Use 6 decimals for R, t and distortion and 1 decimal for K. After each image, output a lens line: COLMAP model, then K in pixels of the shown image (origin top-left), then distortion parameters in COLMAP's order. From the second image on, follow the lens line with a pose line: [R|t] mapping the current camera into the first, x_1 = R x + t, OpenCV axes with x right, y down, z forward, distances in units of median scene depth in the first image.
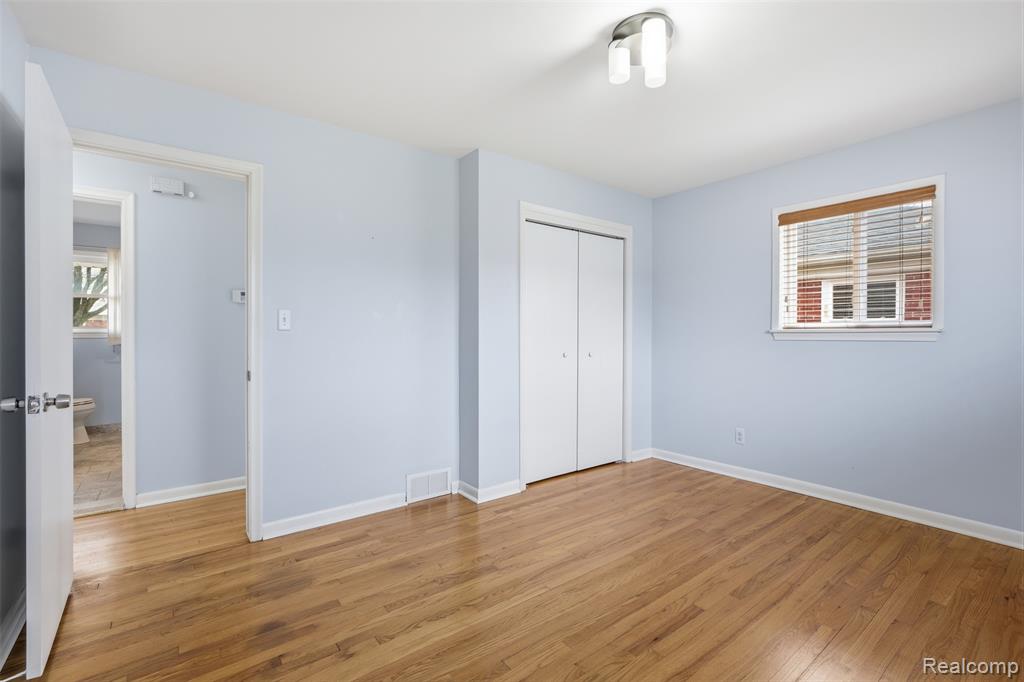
lens RADIAL K [[459.4, 0, 515.7], [0, 459.4, 336.8], [0, 0, 1]] dist [-0.006126, 0.000547]
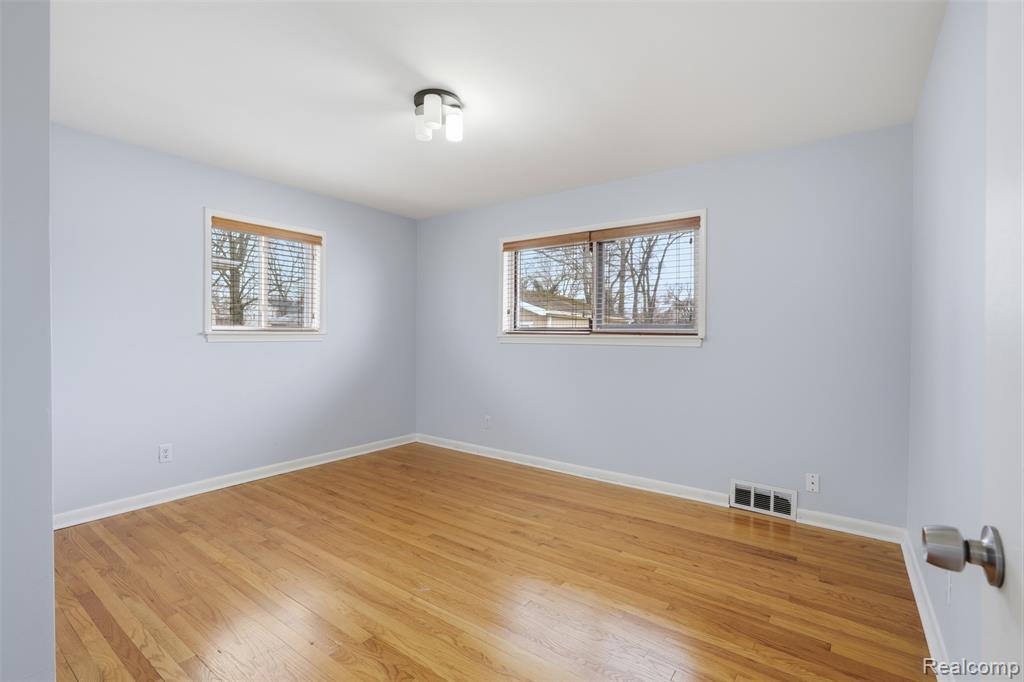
lens RADIAL K [[459.4, 0, 515.7], [0, 459.4, 336.8], [0, 0, 1]] dist [-0.006126, 0.000547]
pose [[-0.283464, -0.006529, 0.958961, -0.687399], [0.004214, 0.999959, 0.008054, -0.011712], [-0.958973, 0.006324, -0.283425, 0.787999]]
